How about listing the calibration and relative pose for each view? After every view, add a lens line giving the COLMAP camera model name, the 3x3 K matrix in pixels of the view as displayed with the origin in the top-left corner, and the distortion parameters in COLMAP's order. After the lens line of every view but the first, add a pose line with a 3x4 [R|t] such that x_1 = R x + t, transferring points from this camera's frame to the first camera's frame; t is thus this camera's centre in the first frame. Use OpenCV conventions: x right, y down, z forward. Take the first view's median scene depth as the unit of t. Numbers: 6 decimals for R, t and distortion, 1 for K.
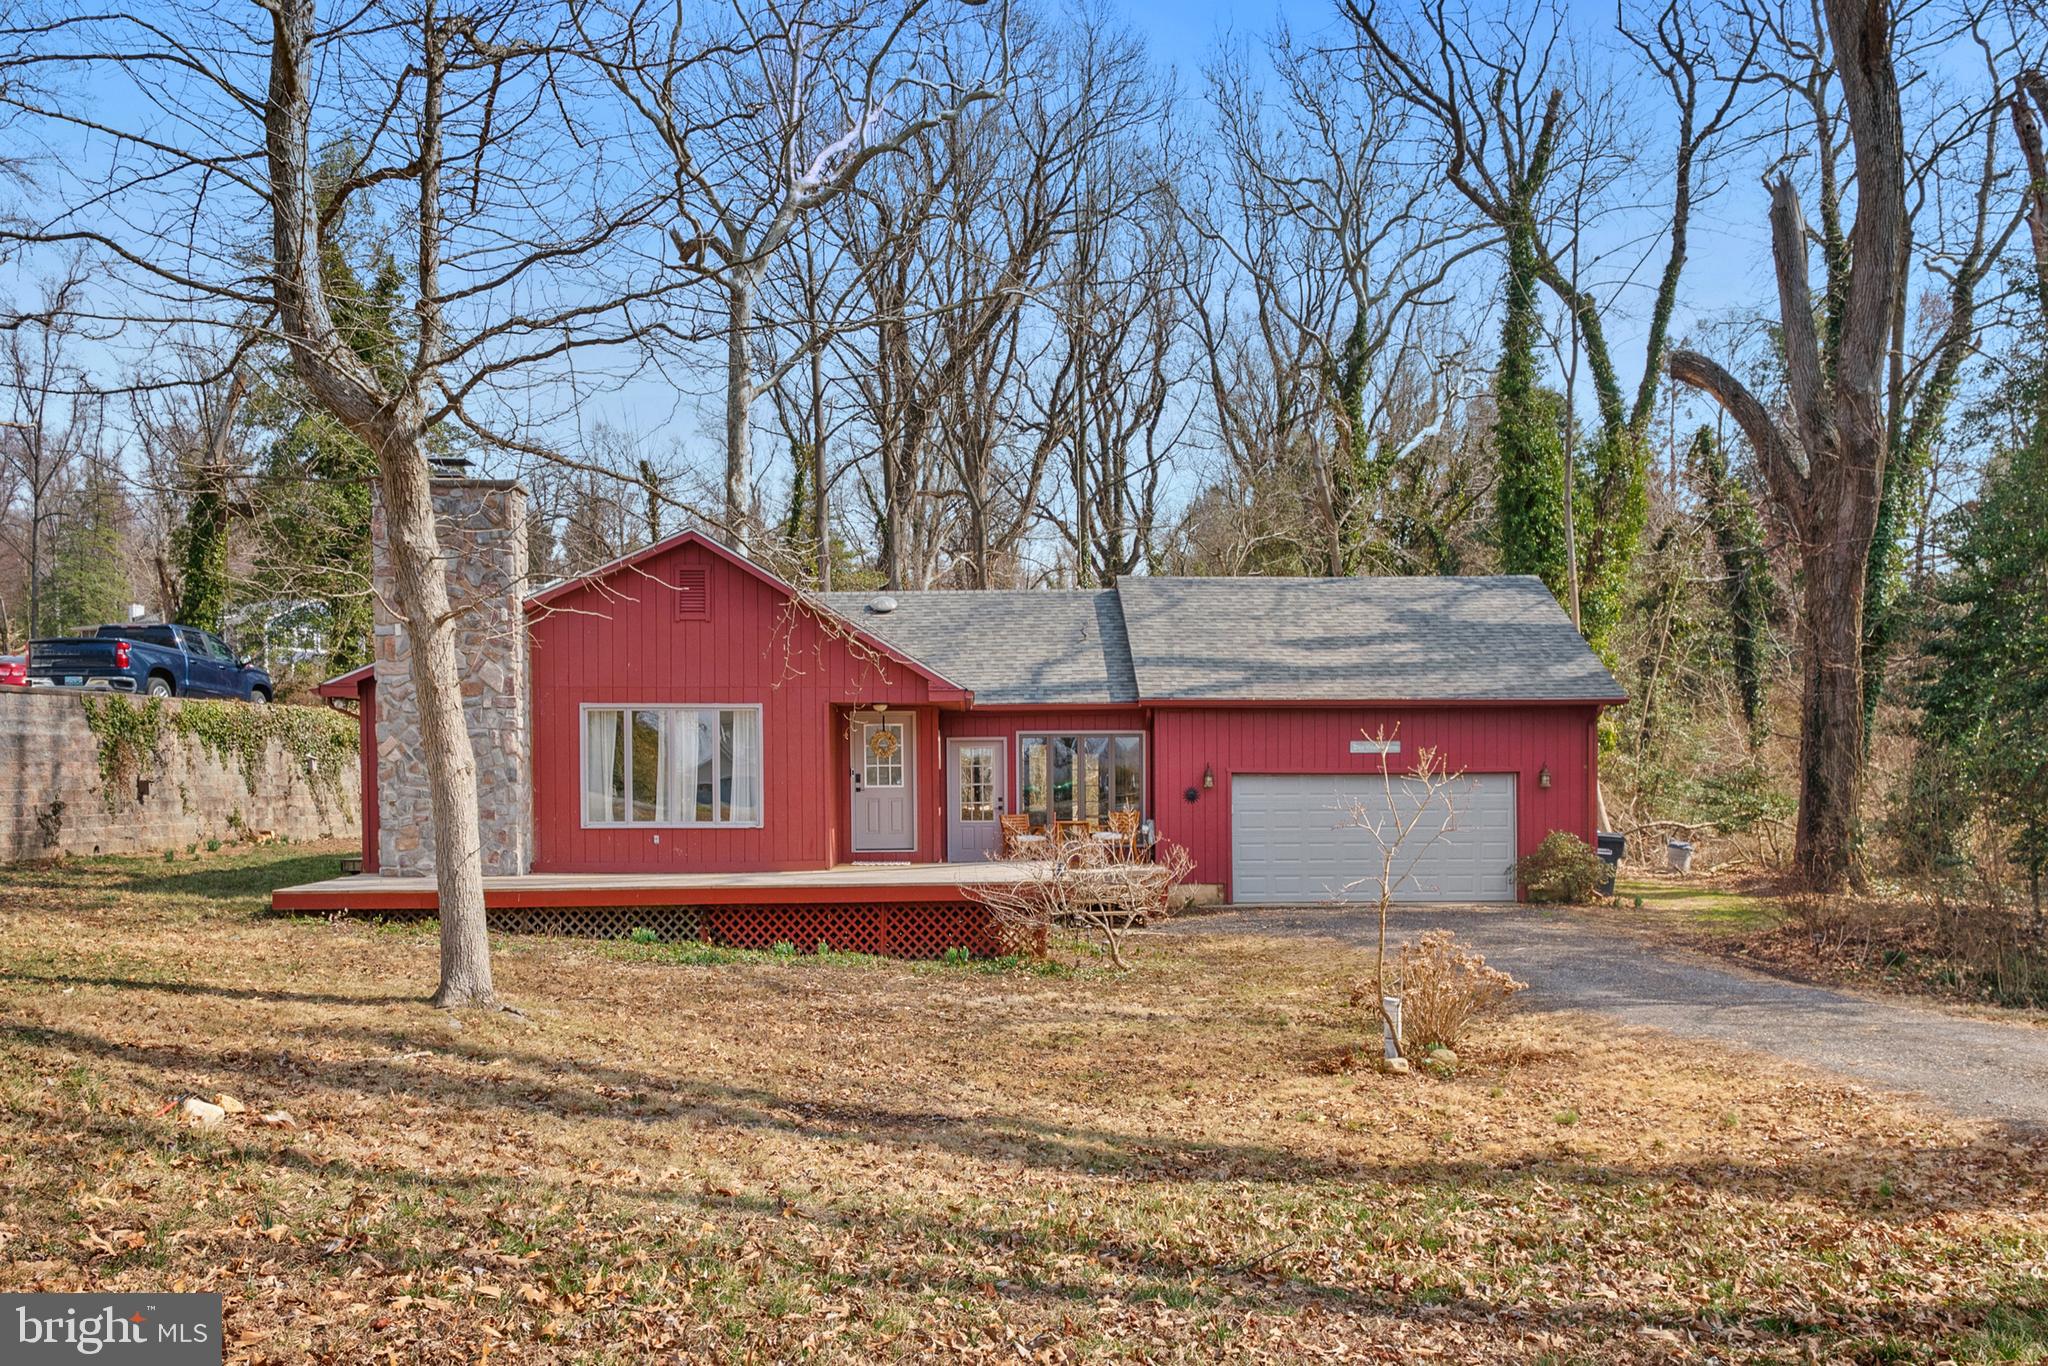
lens RADIAL K [[1288.6, 0, 1025.8], [0, 1288.6, 689.9], [0, 0, 1]] dist [0.009797, 0.001262]
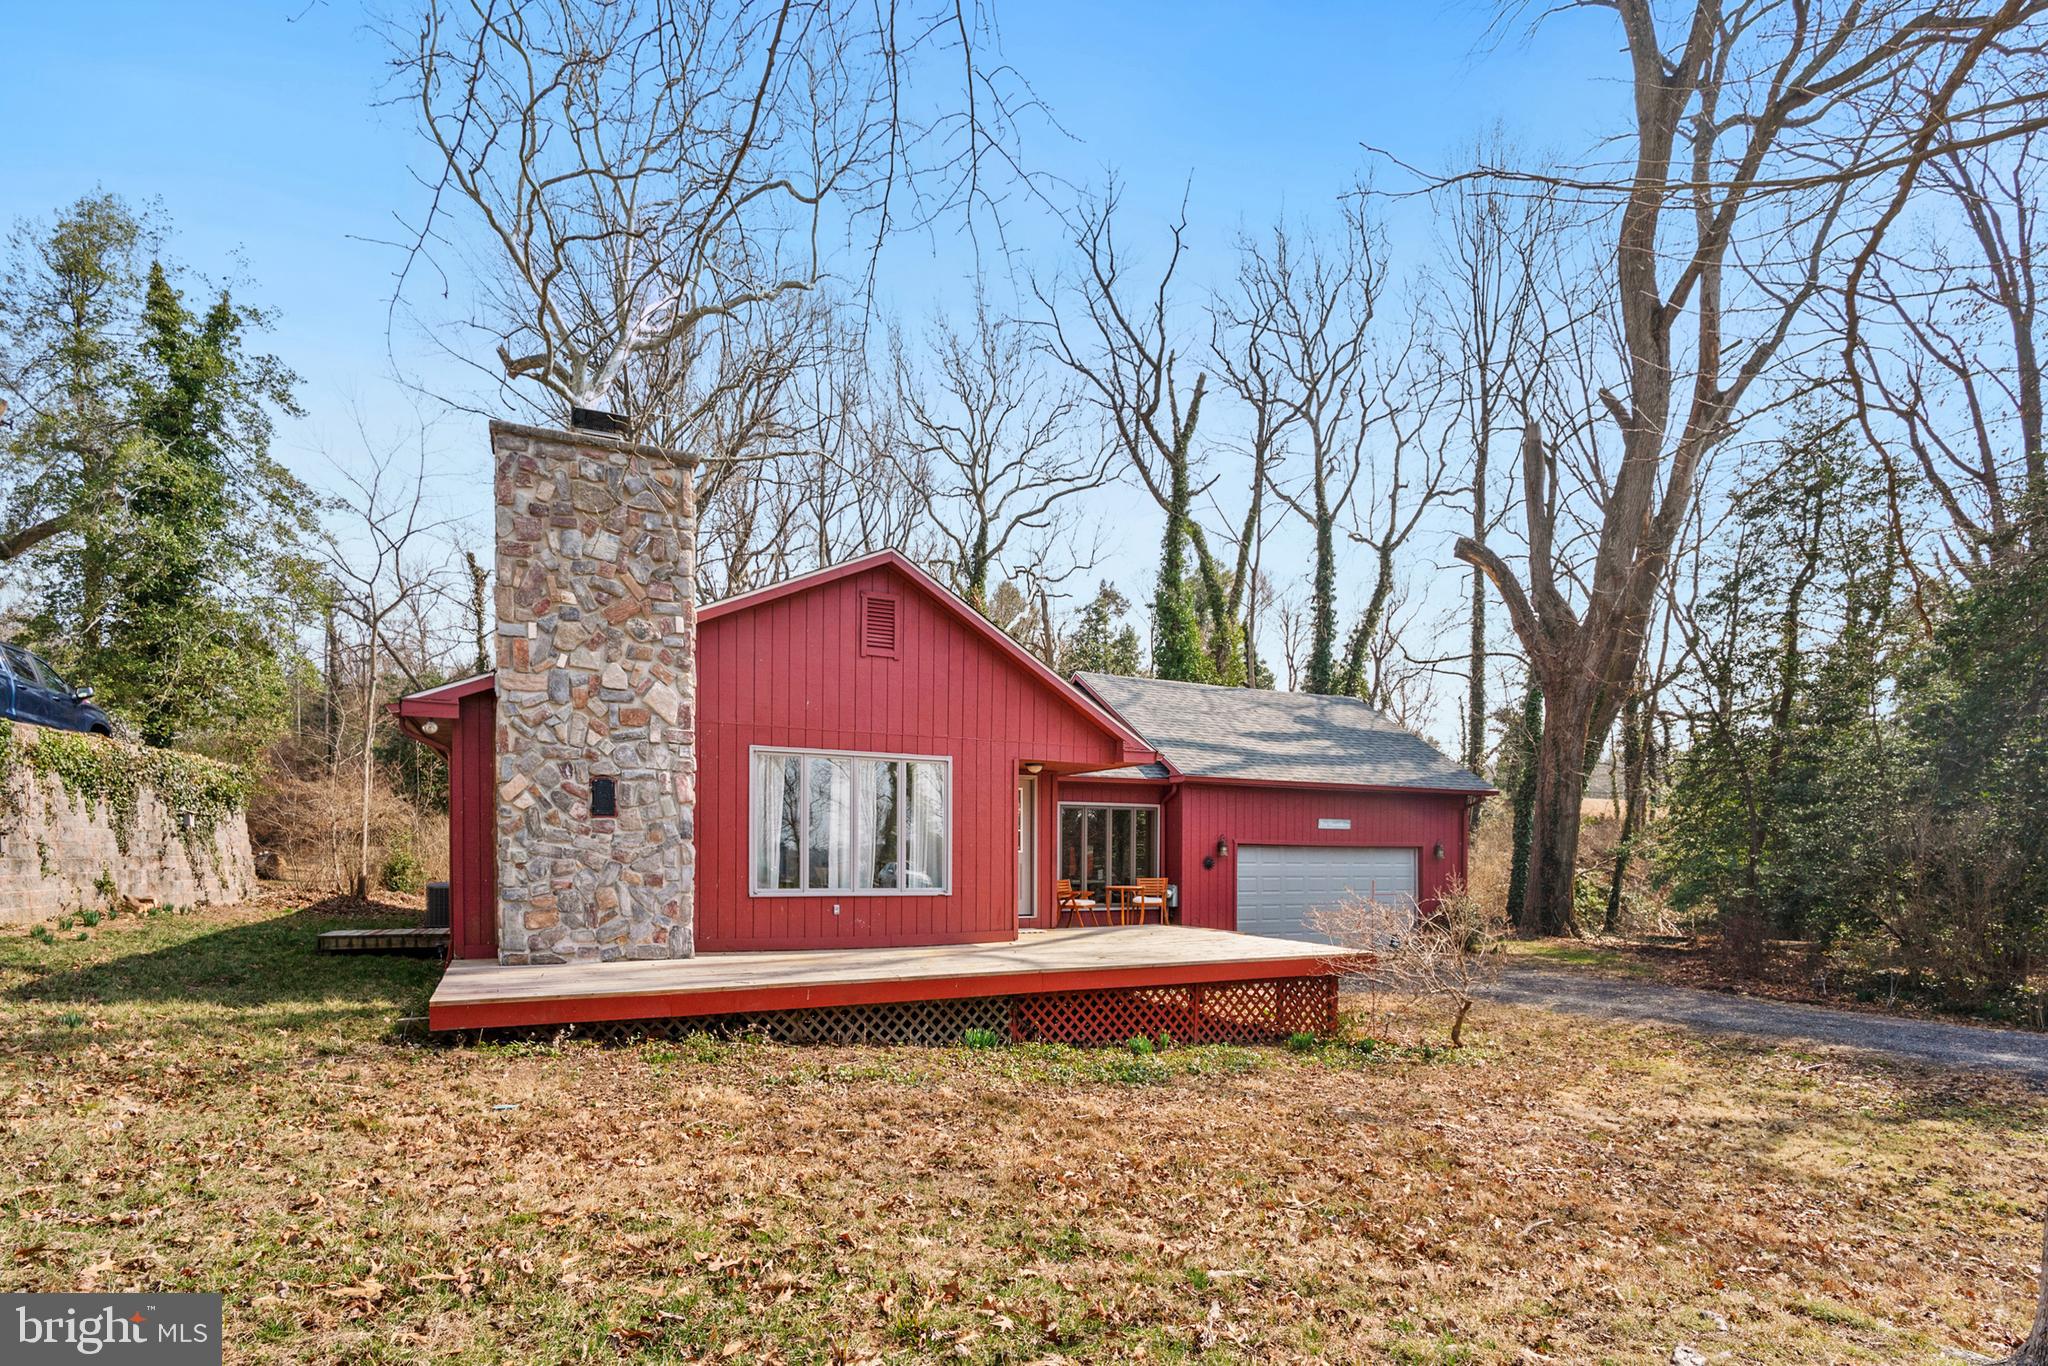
lens RADIAL K [[908.3, 0, 1009.4], [0, 908.3, 803.0], [0, 0, 1]] dist [-0.001227, 0.000314]
pose [[0.941043, 0.029763, 0.336976, -0.299224], [-0.034163, 0.999391, 0.007135, 0.029112], [-0.336558, -0.018227, 0.941486, 0.311036]]
